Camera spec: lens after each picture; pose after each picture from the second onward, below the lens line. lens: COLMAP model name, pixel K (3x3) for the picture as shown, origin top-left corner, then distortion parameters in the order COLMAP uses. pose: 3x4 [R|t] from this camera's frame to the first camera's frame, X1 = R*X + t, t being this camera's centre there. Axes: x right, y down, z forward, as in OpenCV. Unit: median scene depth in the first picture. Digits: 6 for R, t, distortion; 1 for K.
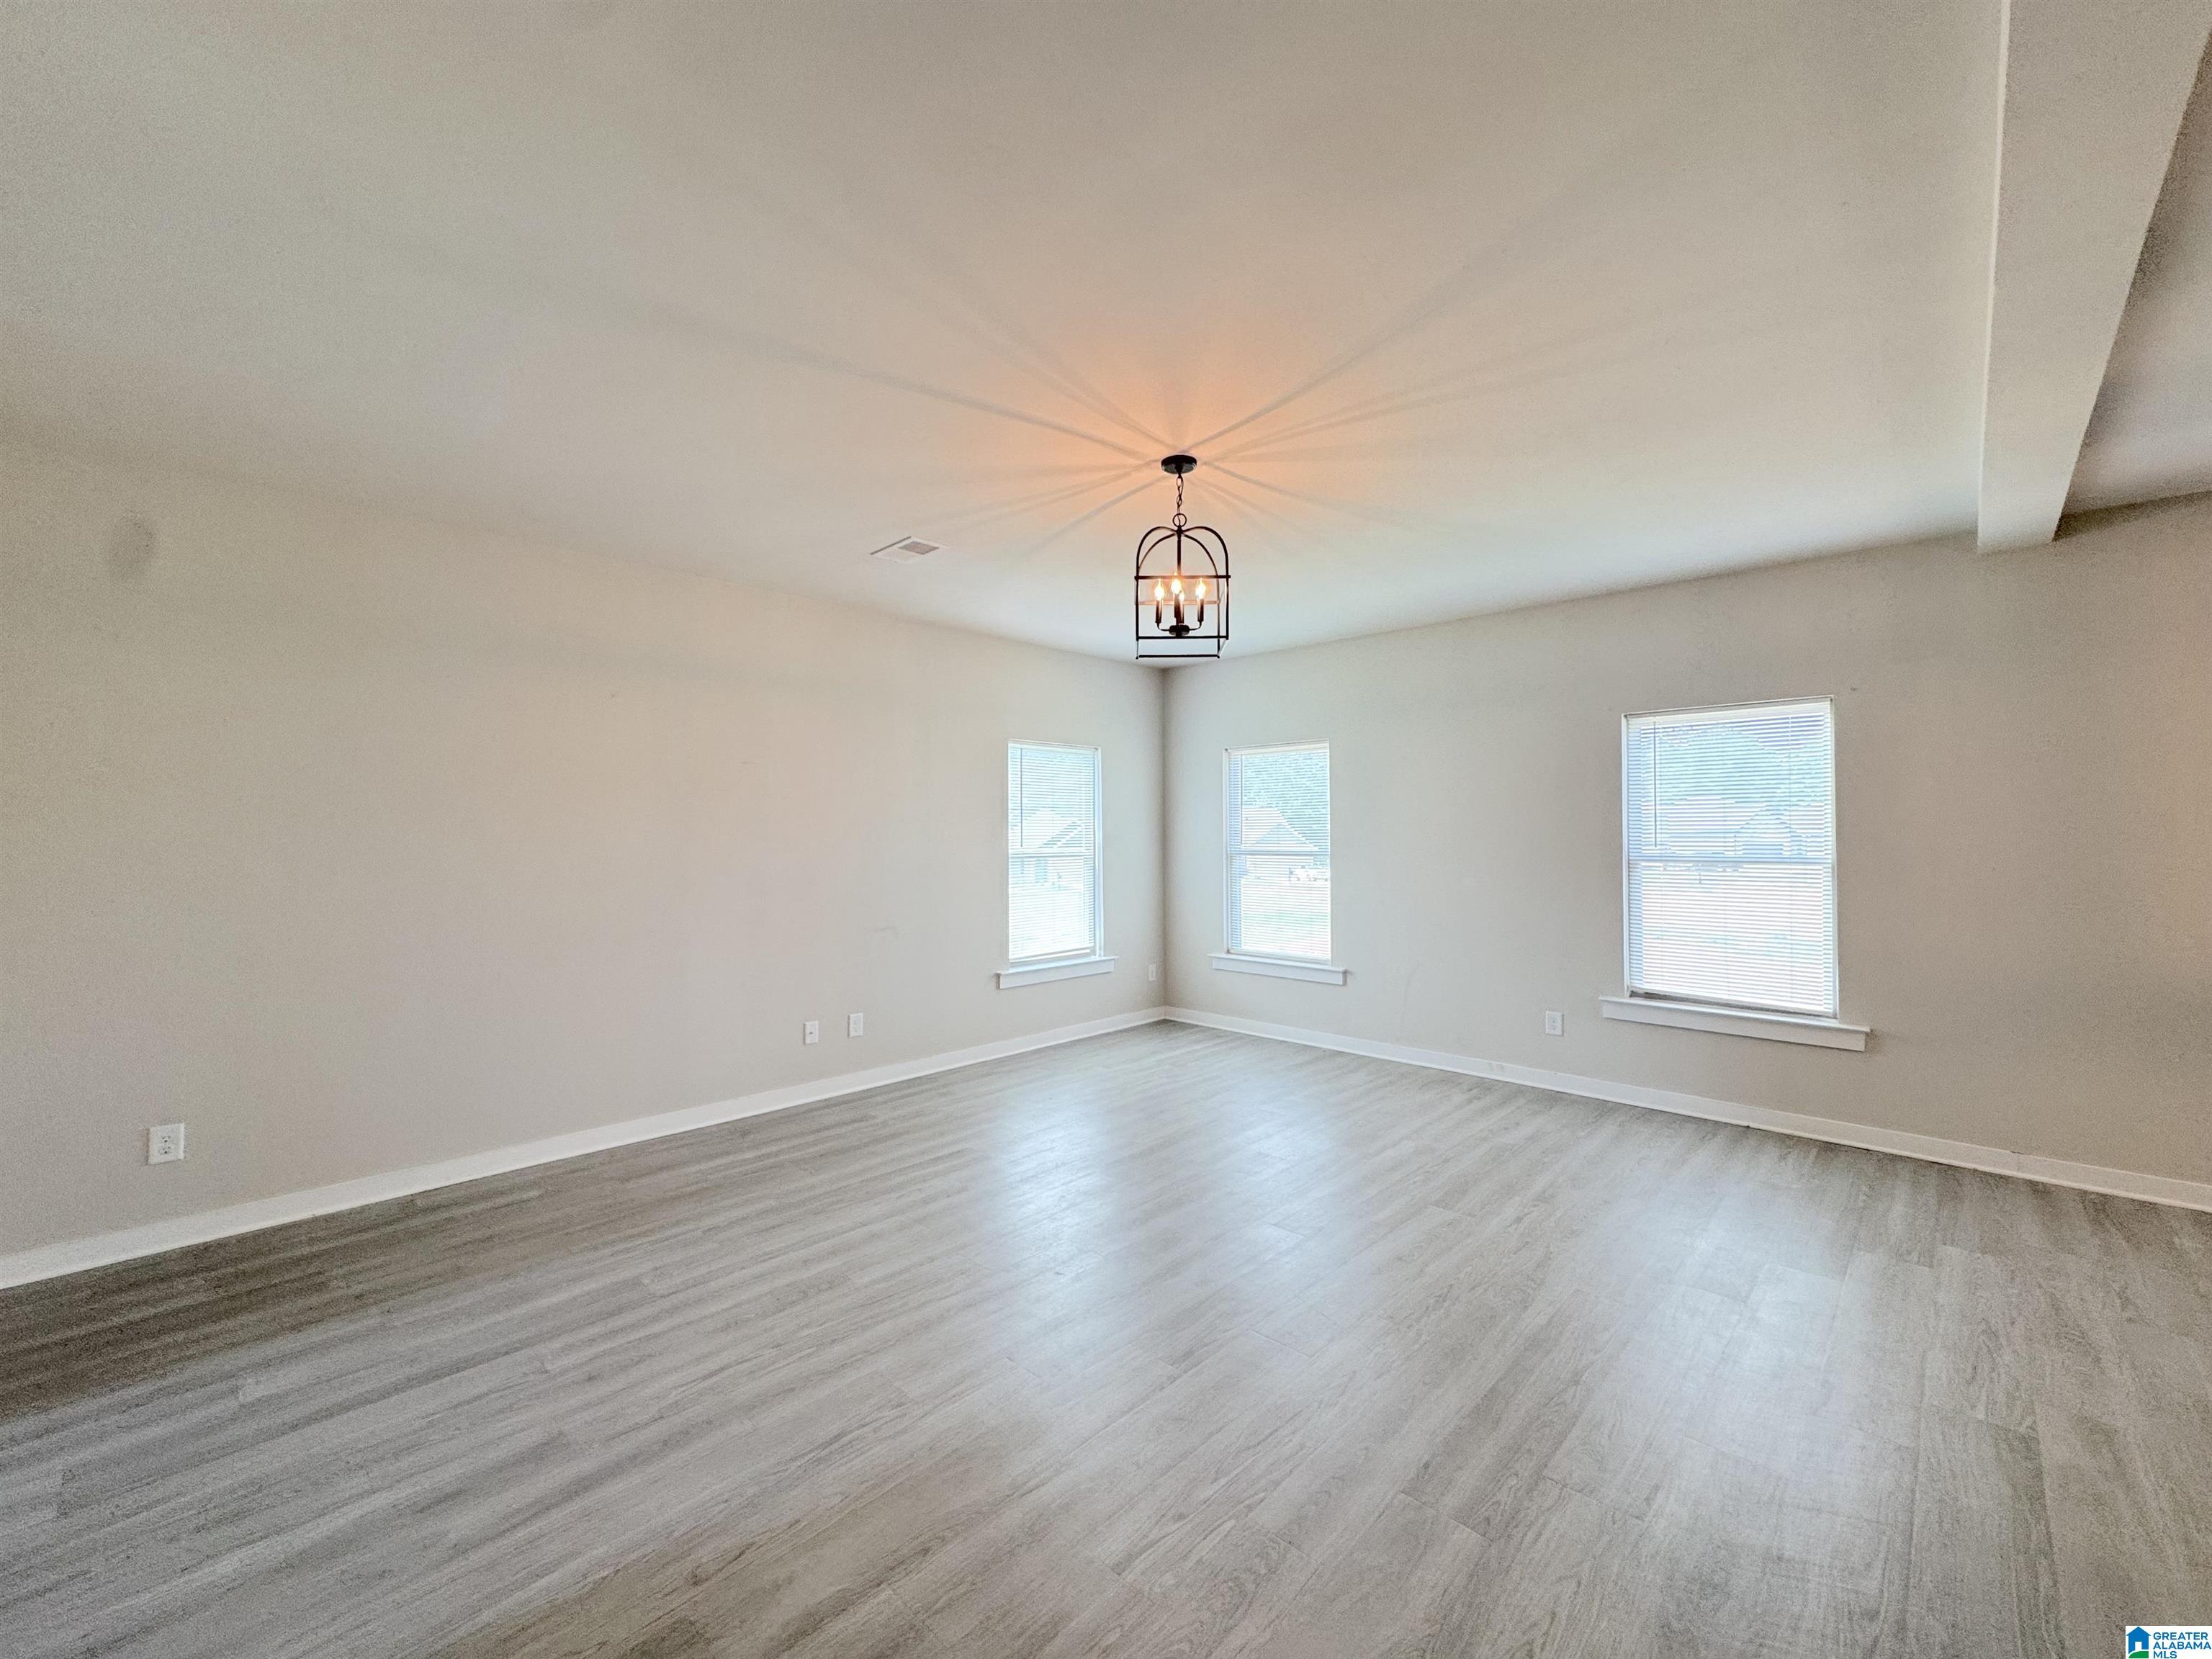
lens RADIAL K [[883.9, 0, 1102.0], [0, 883.9, 822.9], [0, 0, 1]] dist [-0.001716, -0.000002]
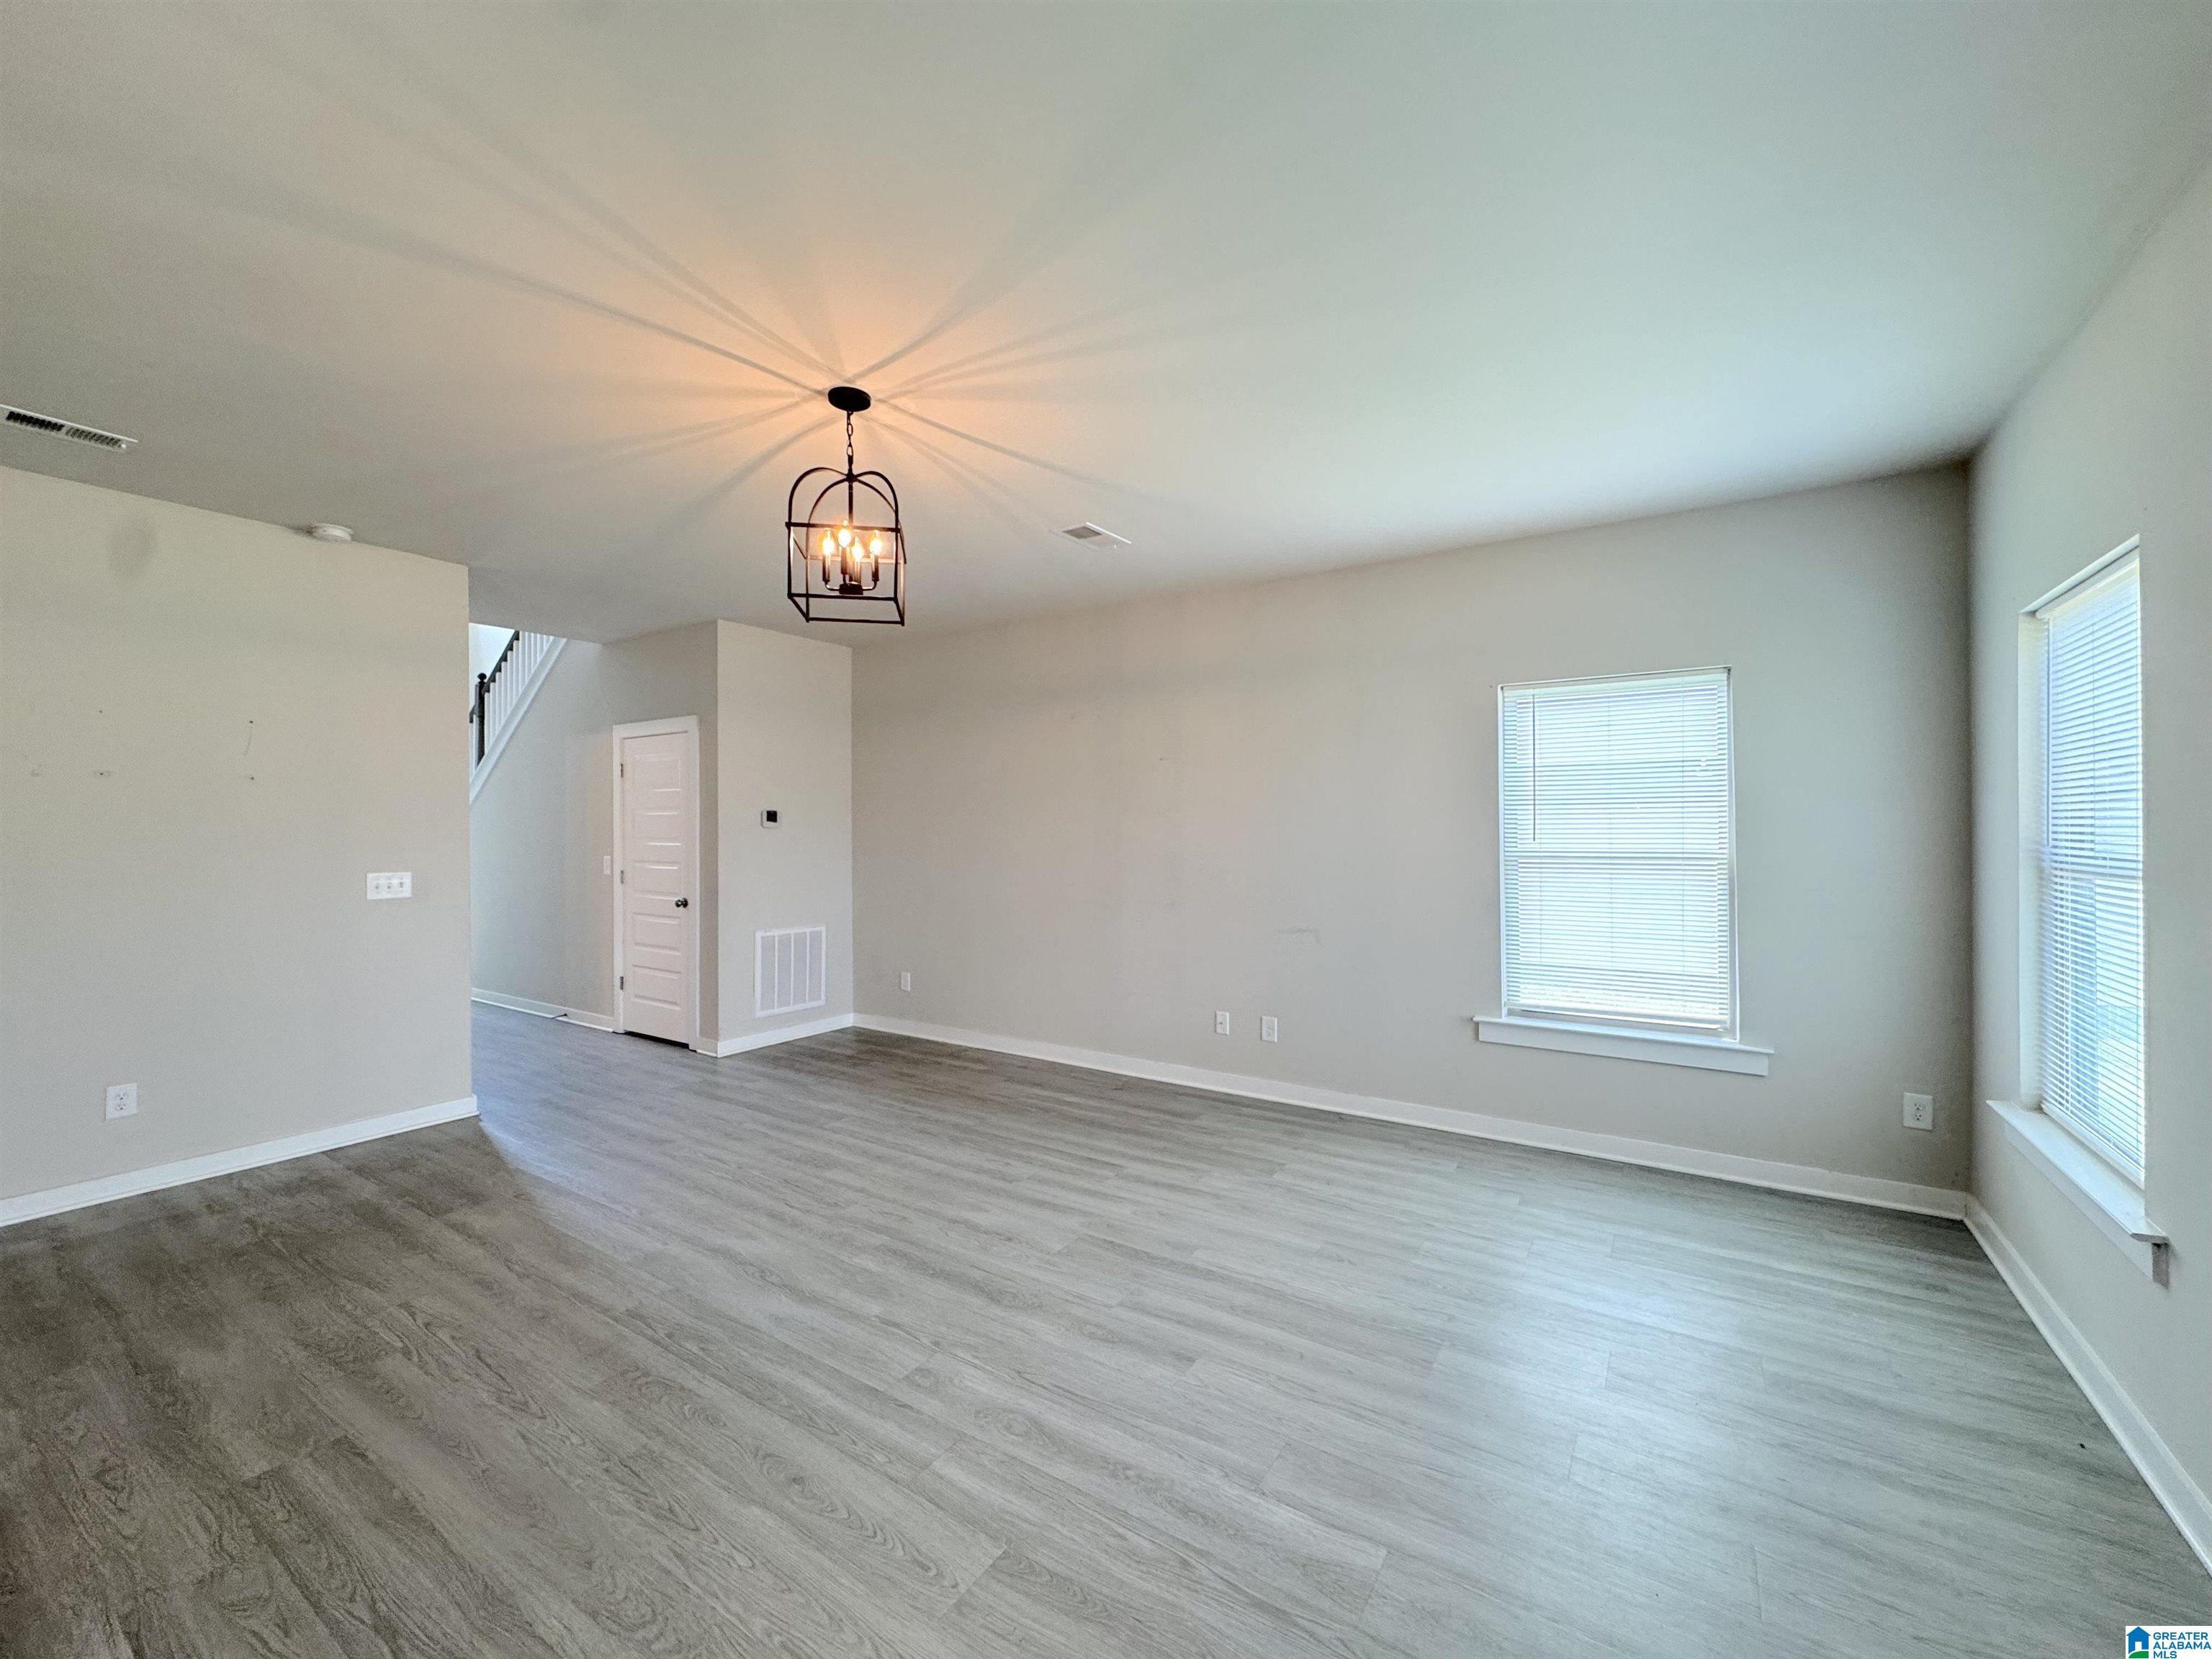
lens RADIAL K [[888.2, 0, 1105.4], [0, 888.2, 826.8], [0, 0, 1]] dist [-0.001761, 0.000283]
pose [[0.191115, 0.000807, -0.981567, 0.897462], [0.015653, 0.999870, 0.003869, 0.015449], [0.981443, -0.016103, 0.191077, 0.976604]]
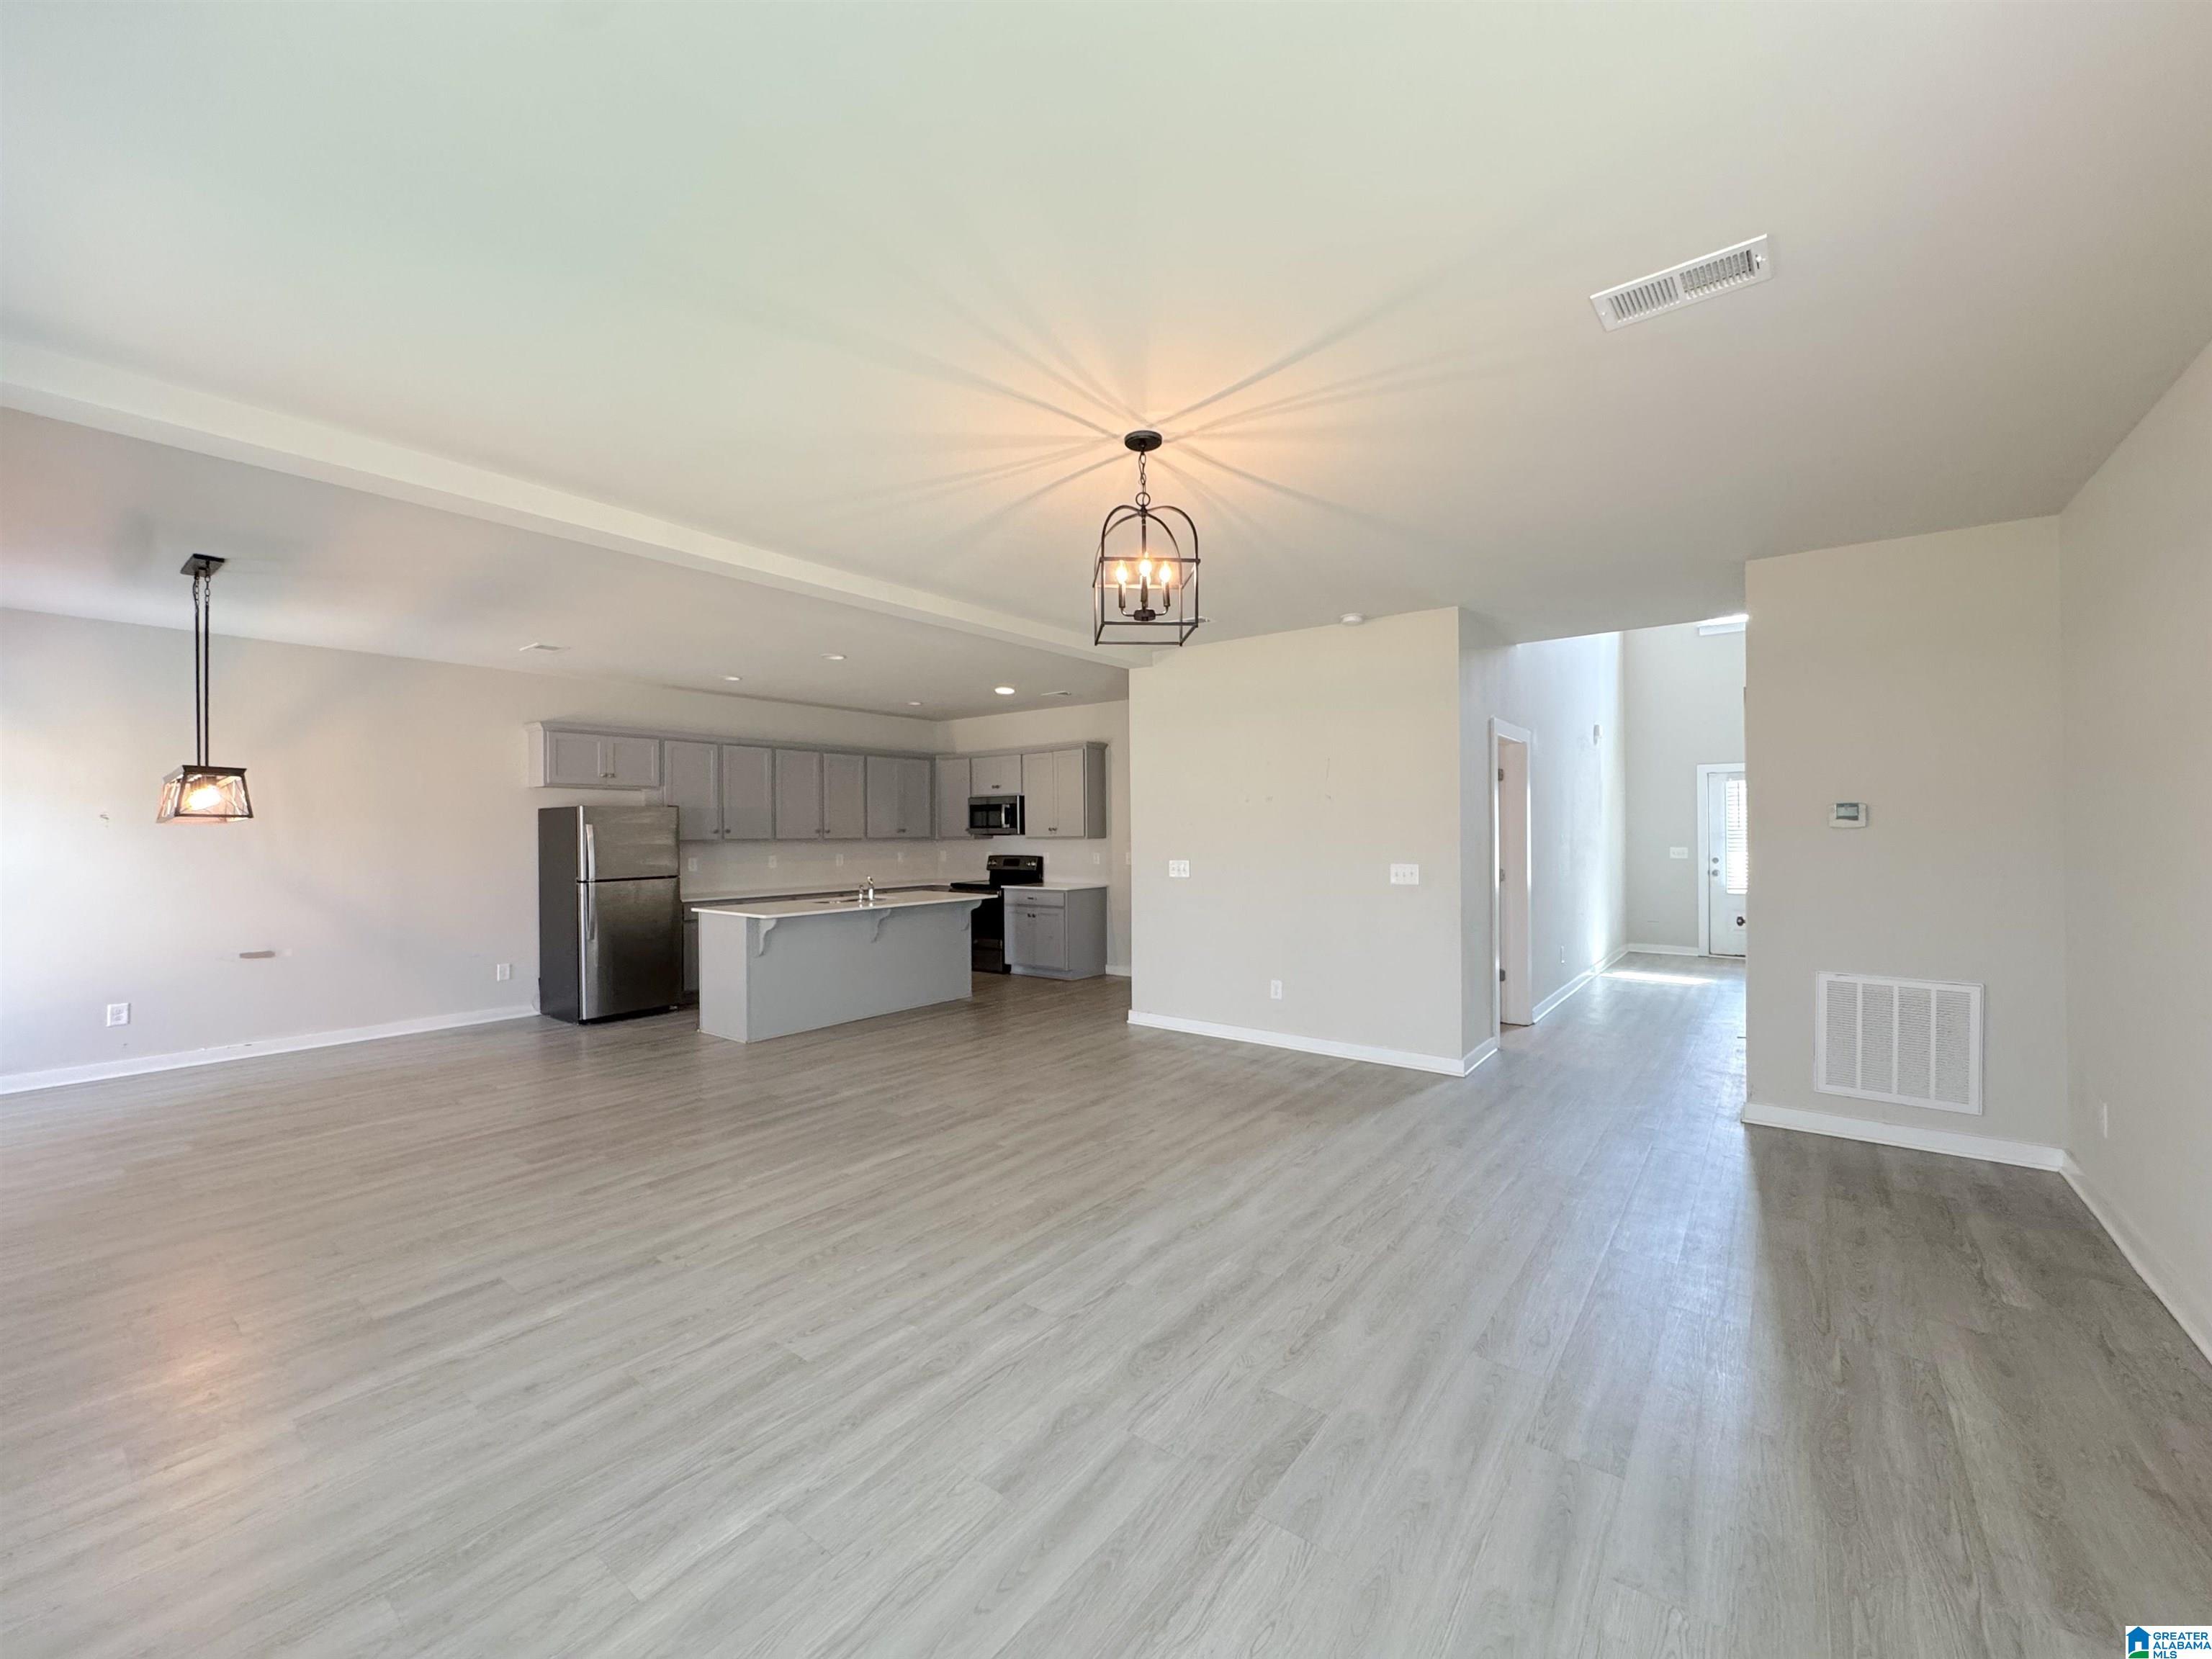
lens RADIAL K [[888.2, 0, 1105.4], [0, 888.2, 826.8], [0, 0, 1]] dist [-0.001761, 0.000283]
pose [[-0.993196, 0.008254, -0.116166, 0.218747], [0.010234, 0.999812, -0.016455, 0.021392], [0.116008, -0.017532, -0.993094, 1.757223]]
